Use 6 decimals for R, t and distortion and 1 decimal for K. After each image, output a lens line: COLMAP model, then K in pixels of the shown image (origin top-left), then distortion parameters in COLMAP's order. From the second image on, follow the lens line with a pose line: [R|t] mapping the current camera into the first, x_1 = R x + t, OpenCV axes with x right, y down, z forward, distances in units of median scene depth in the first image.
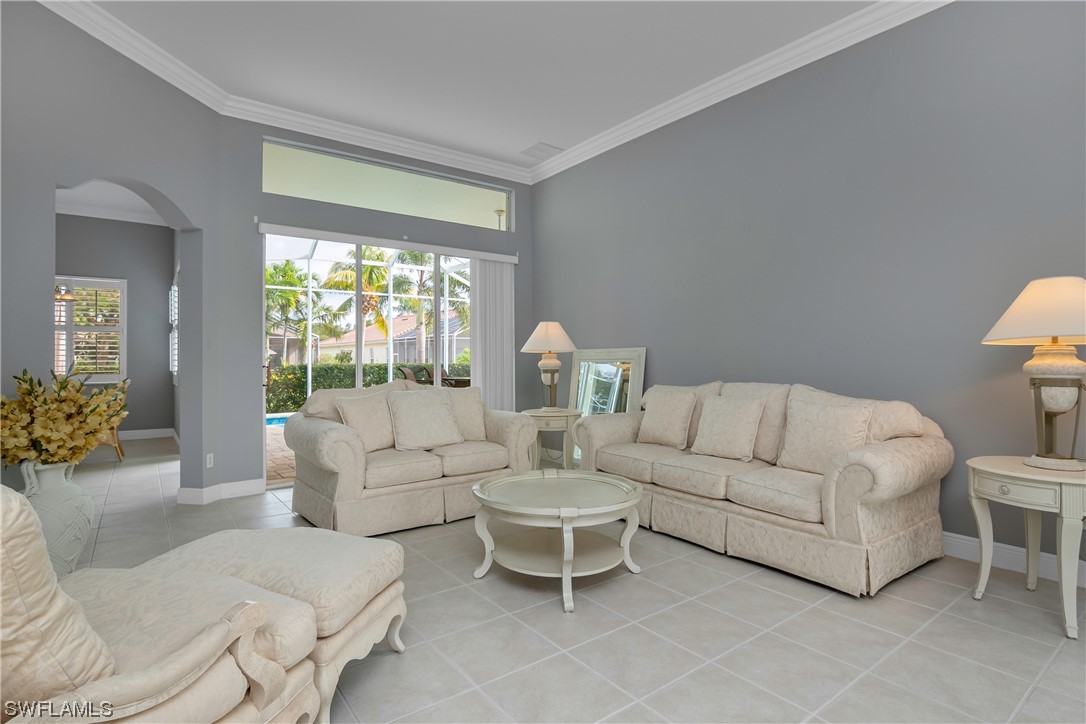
lens RADIAL K [[549.9, 0, 543.0], [0, 549.9, 362.0], [0, 0, 1]] dist [-0.027723, 0.000966]
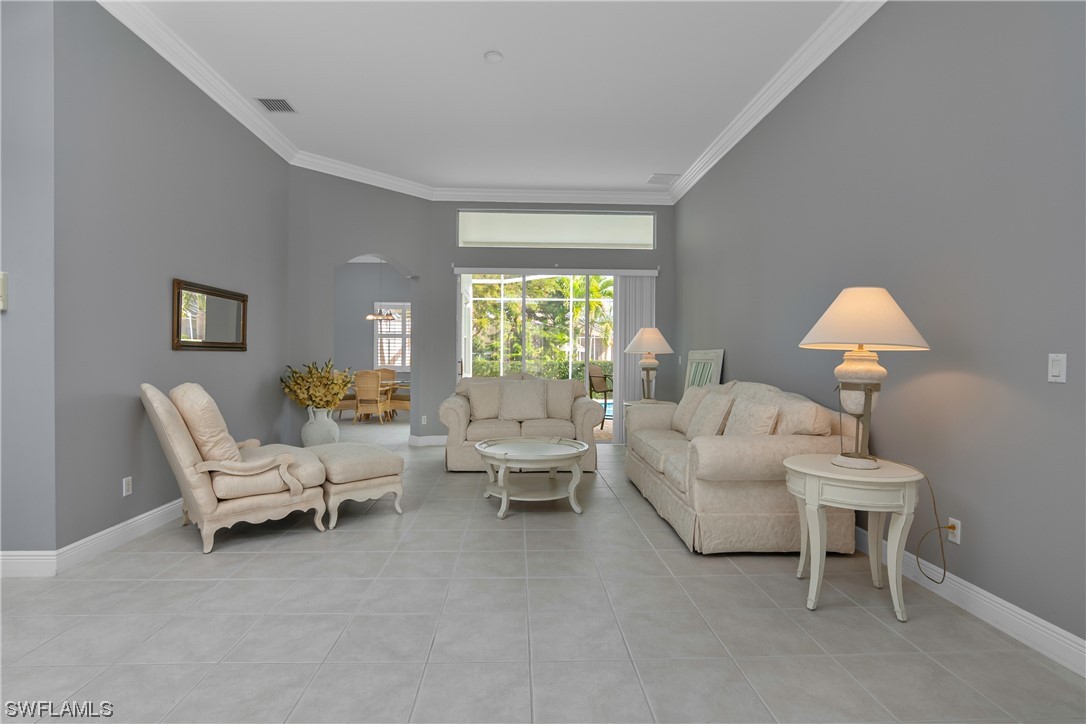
lens RADIAL K [[557.8, 0, 543.0], [0, 557.8, 362.0], [0, 0, 1]] dist [-0.022688, 0.000011]
pose [[0.822537, 0.013969, -0.568540, 0.882342], [-0.011759, 0.999902, 0.007556, -0.008693], [0.568590, 0.000471, 0.822621, -0.214540]]
